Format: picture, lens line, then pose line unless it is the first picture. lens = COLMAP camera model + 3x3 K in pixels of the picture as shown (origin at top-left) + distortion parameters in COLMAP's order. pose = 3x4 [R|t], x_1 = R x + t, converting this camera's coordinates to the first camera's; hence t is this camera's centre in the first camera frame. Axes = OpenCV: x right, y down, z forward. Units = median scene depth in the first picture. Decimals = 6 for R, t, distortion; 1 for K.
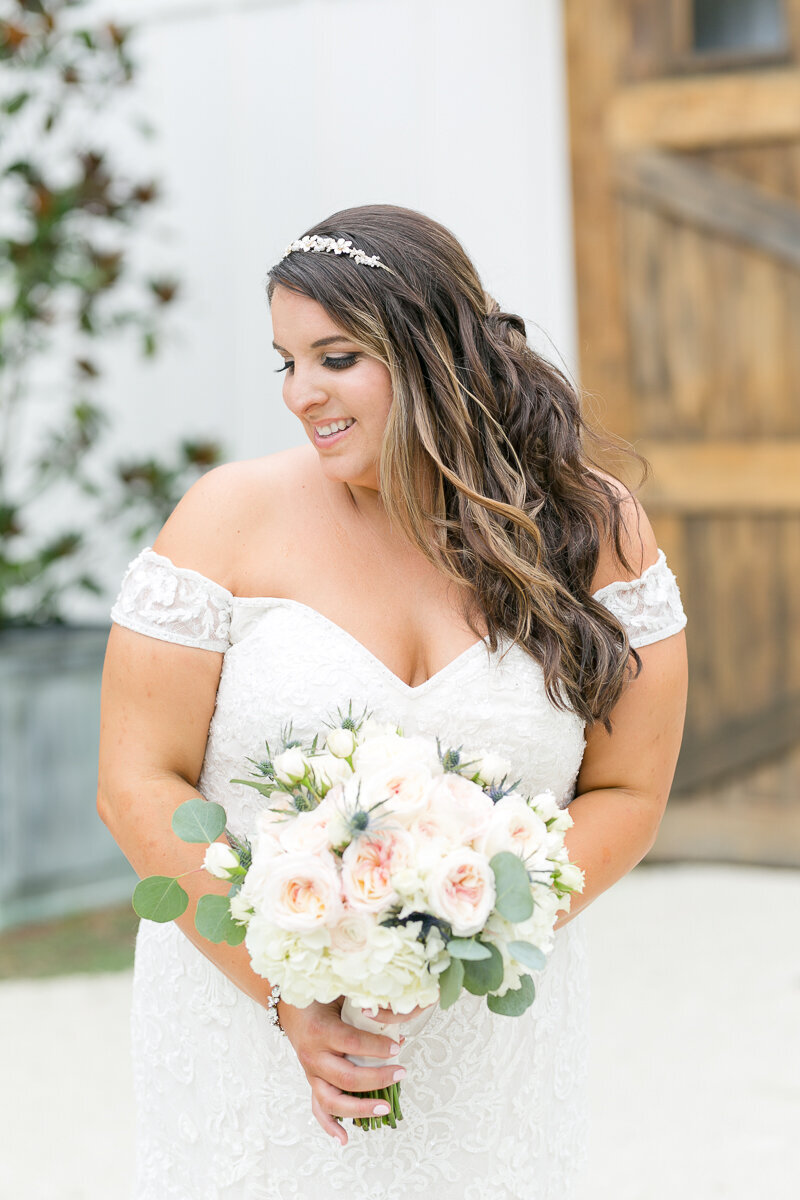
lens RADIAL K [[2318.2, 0, 400.0], [0, 2318.2, 600.0], [0, 0, 1]] dist [0.002034, -0.045181]
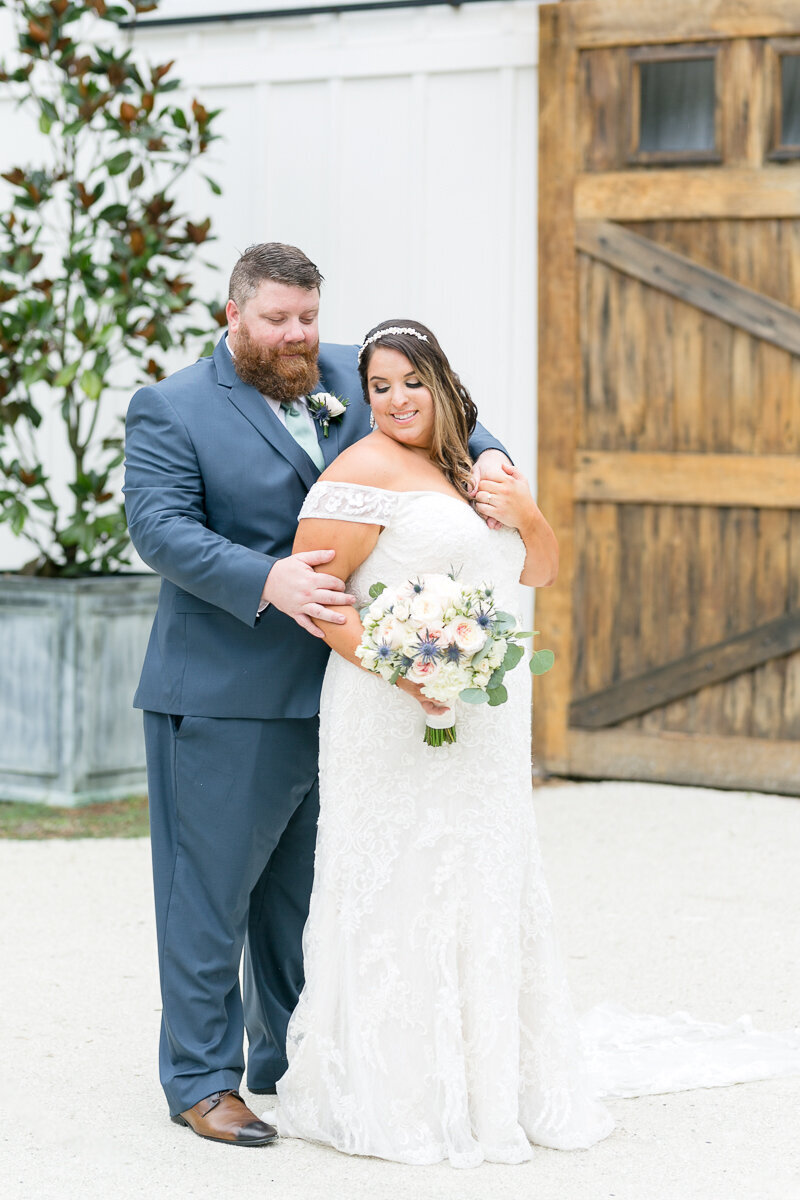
lens RADIAL K [[2922.9, 0, 400.0], [0, 2922.9, 600.0], [0, 0, 1]] dist [-0.008905, -0.188349]
pose [[0.997372, 0.042509, 0.058663, -0.093332], [-0.041013, 0.998808, -0.026471, 0.063571], [-0.059718, 0.023995, 0.997927, -0.612424]]
